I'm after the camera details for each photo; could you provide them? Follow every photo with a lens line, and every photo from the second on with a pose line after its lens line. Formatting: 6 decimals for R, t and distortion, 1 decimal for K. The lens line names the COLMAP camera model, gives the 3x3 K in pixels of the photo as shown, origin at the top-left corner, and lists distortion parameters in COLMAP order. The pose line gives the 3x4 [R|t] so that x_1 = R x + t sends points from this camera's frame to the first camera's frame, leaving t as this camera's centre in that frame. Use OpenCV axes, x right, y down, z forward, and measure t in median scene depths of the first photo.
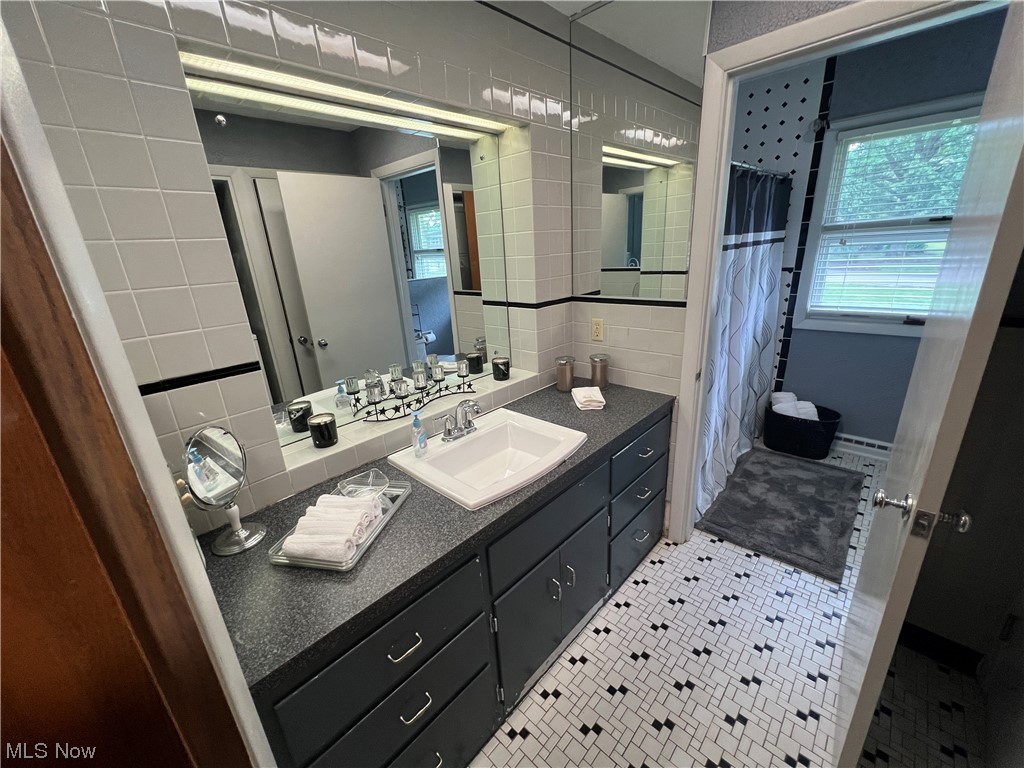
lens RADIAL K [[411.1, 0, 509.8], [0, 411.1, 383.6], [0, 0, 1]] dist [0.002146, -0.000708]
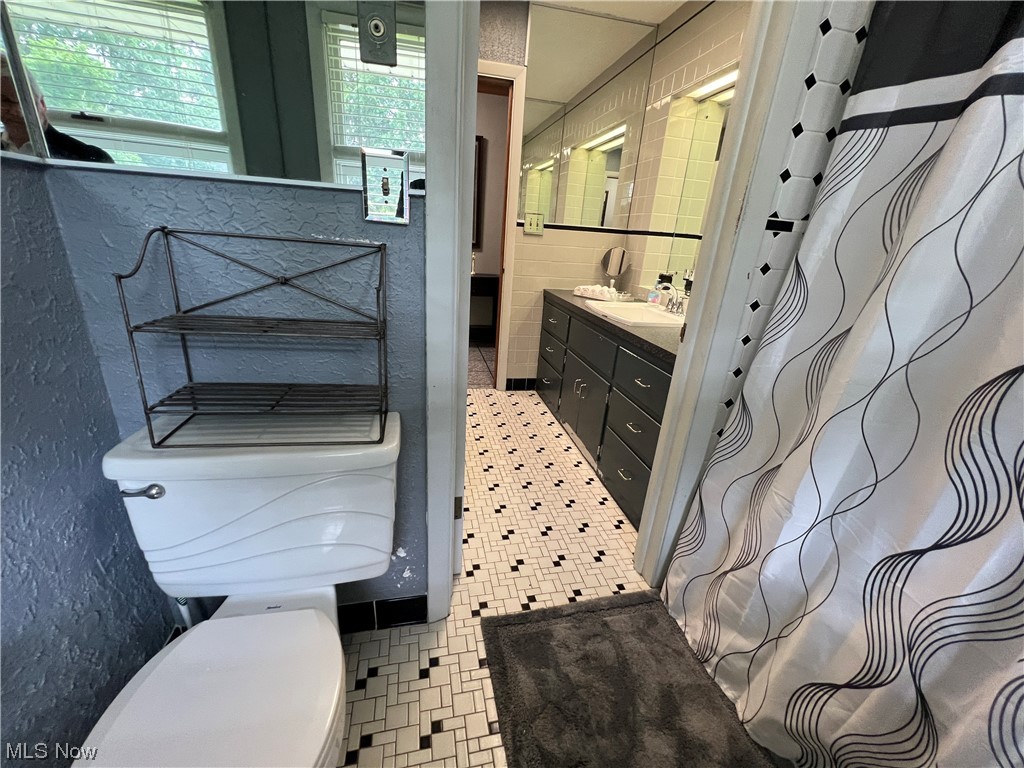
lens RADIAL K [[411.1, 0, 508.0], [0, 411.1, 386.9], [0, 0, 1]] dist [0.002146, -0.000708]
pose [[-0.568399, 0.303344, -0.764791, 1.219787], [-0.292435, 0.794366, 0.532414, -0.234177], [0.769029, 0.526275, -0.362808, 1.098005]]
